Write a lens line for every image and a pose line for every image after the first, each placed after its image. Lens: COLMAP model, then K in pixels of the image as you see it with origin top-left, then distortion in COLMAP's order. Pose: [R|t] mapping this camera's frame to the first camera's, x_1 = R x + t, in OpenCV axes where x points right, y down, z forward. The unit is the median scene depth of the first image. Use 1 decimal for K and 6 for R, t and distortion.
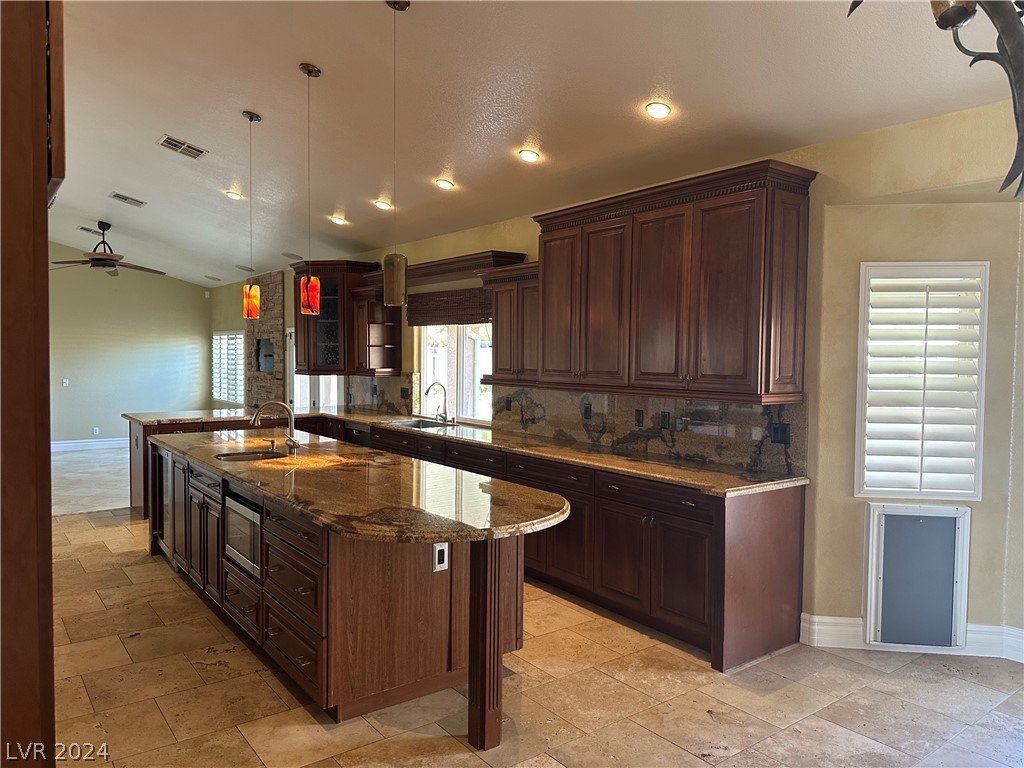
lens RADIAL K [[722.3, 0, 513.7], [0, 722.3, 374.2], [0, 0, 1]] dist [0.205521, -0.394395]
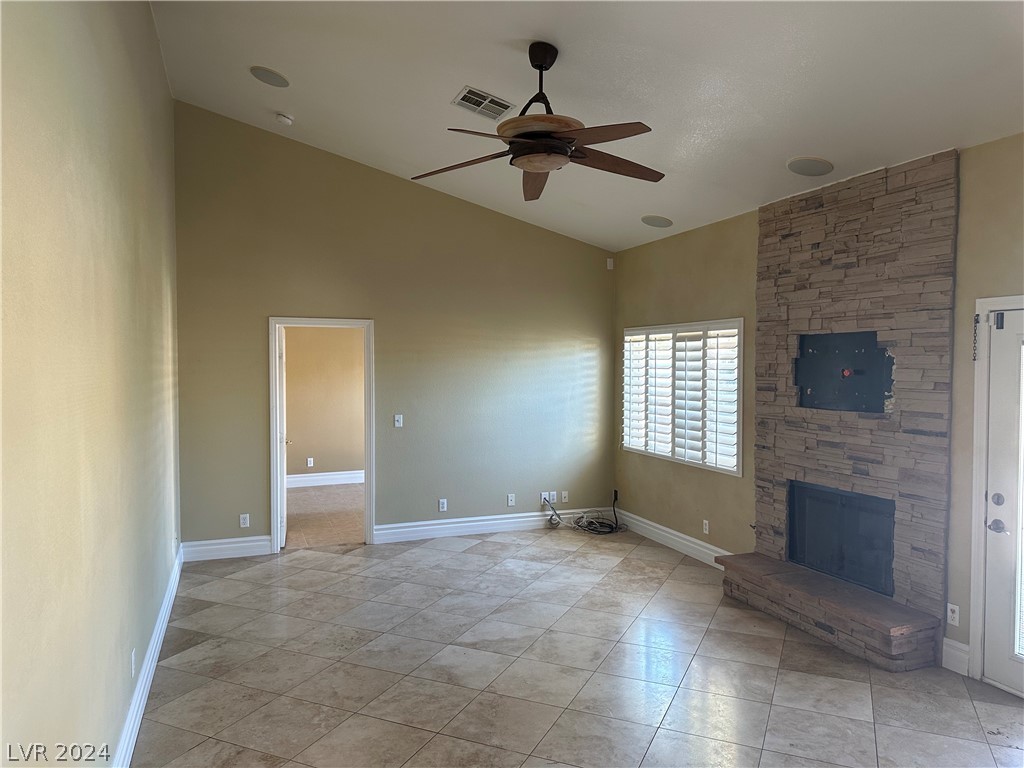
lens RADIAL K [[722.1, 0, 514.0], [0, 722.1, 381.3], [0, 0, 1]] dist [0.103557, -0.152702]
pose [[0.961915, -0.000085, -0.273350, -0.354221], [-0.000900, 0.999994, -0.003478, -0.016121], [0.273349, 0.003591, 0.961908, 0.471166]]
